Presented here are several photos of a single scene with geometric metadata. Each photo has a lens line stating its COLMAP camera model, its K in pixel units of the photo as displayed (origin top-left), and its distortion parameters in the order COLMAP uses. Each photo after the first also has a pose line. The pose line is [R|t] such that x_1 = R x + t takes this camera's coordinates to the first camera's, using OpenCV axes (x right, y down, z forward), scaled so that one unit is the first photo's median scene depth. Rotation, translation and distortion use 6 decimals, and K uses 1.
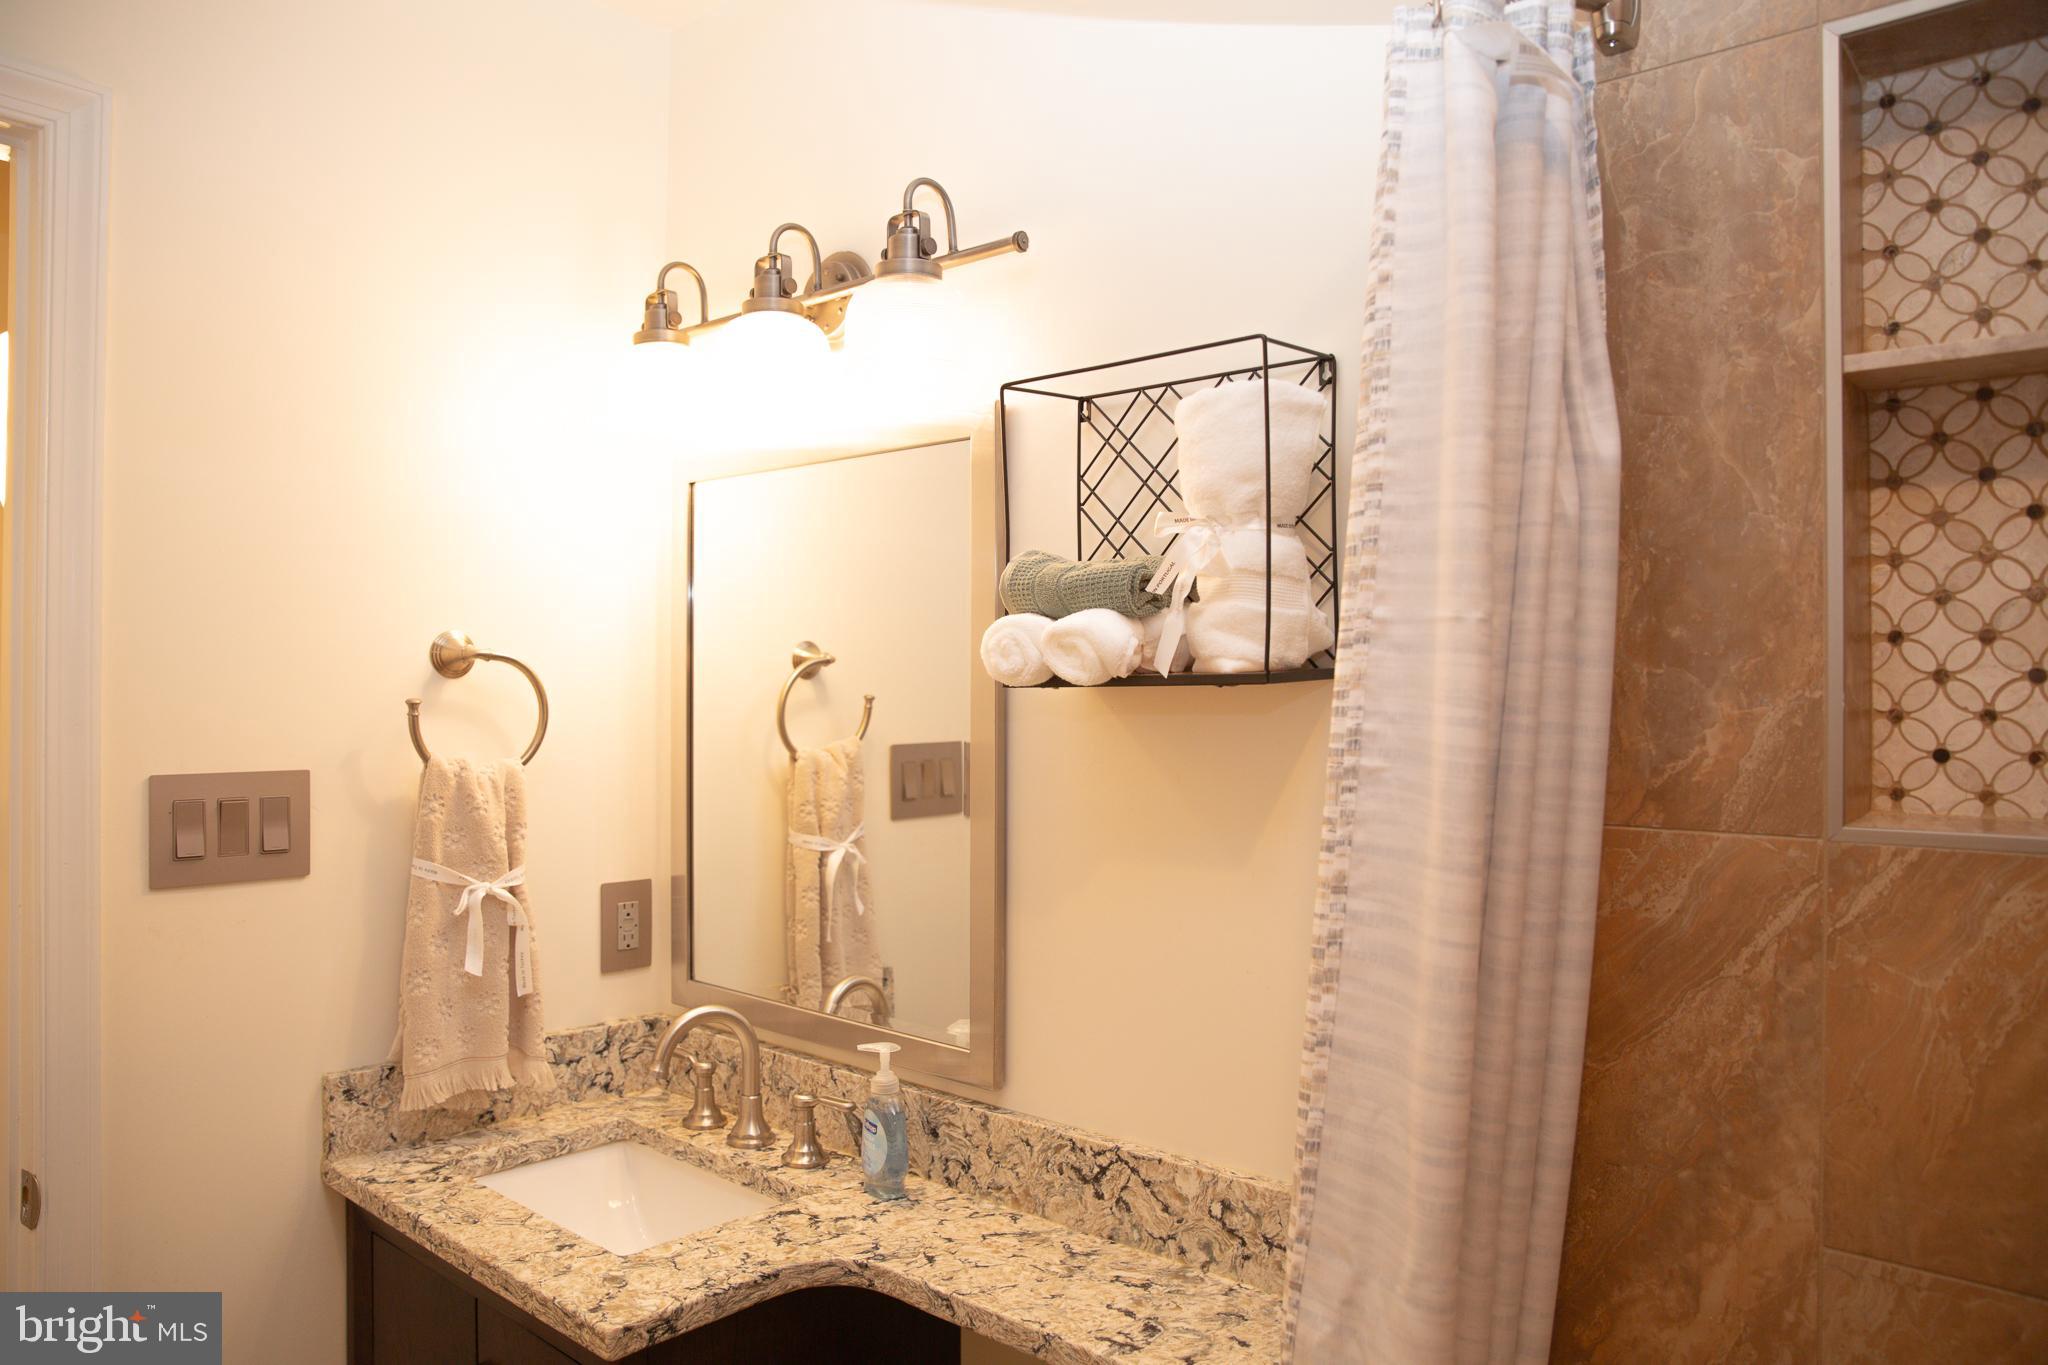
lens RADIAL K [[1389.5, 0, 1024.0], [0, 1389.5, 682.5], [0, 0, 1]] dist [-0.107388, 0.077573]
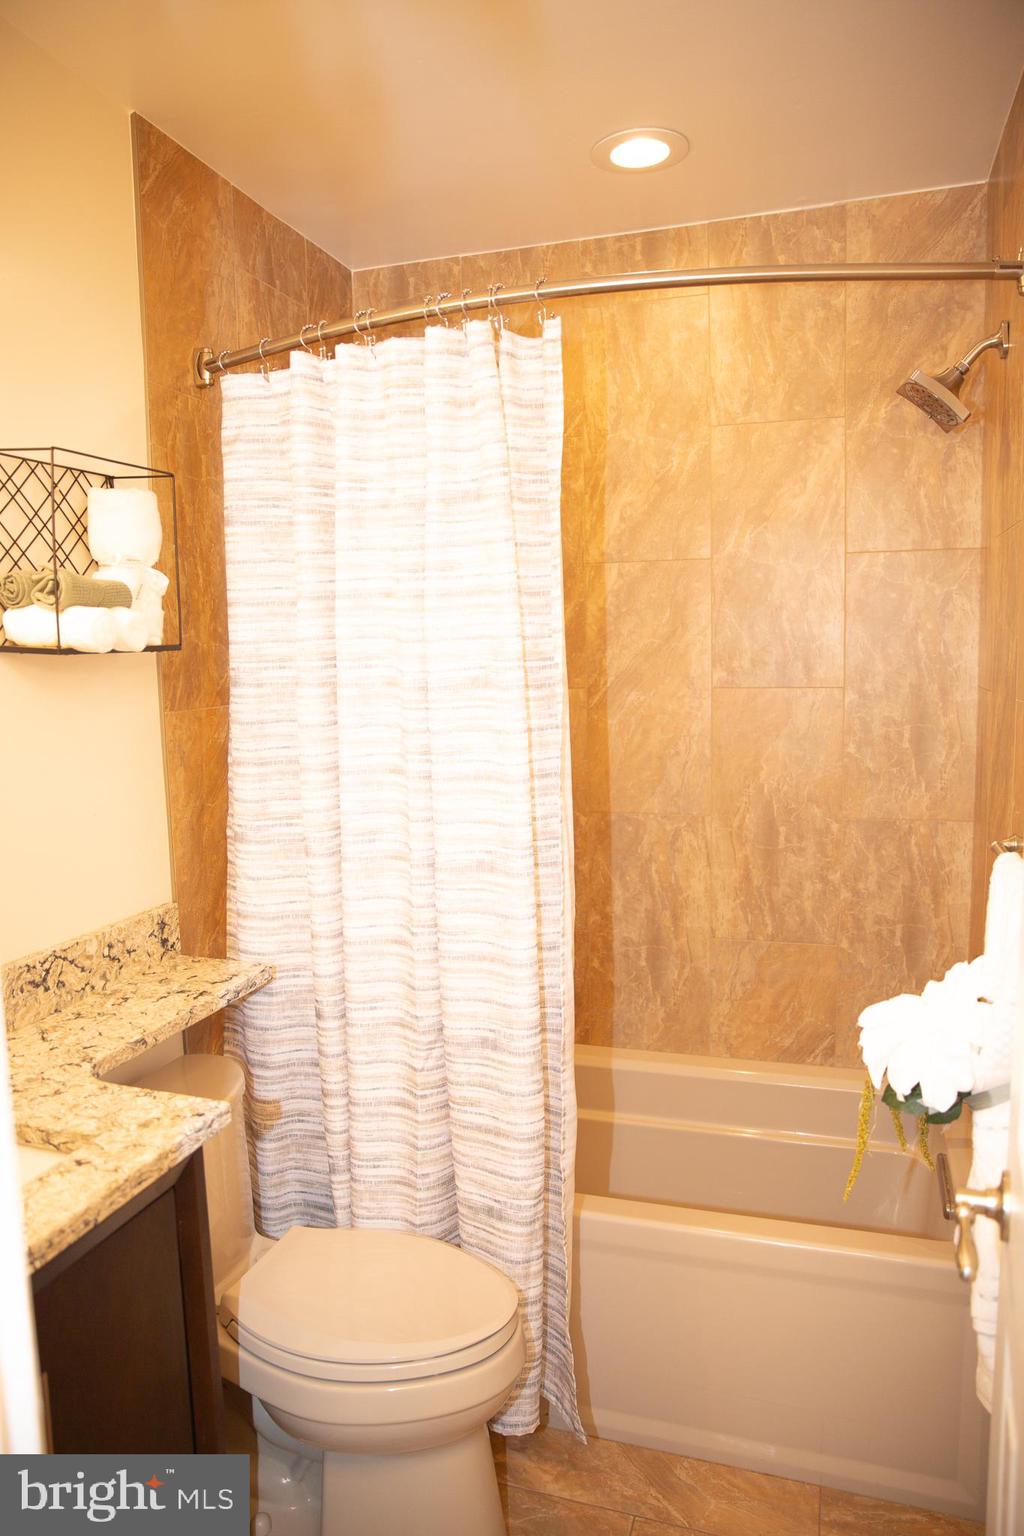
lens RADIAL K [[1042.1, 0, 512.0], [0, 1042.1, 768.0], [0, 0, 1]] dist [-0.107388, 0.077573]
pose [[-0.398934, -0.093155, 0.912236, -1.212044], [0.019889, 0.993713, 0.110173, 0.015090], [-0.916764, 0.062096, -0.394573, 0.995808]]
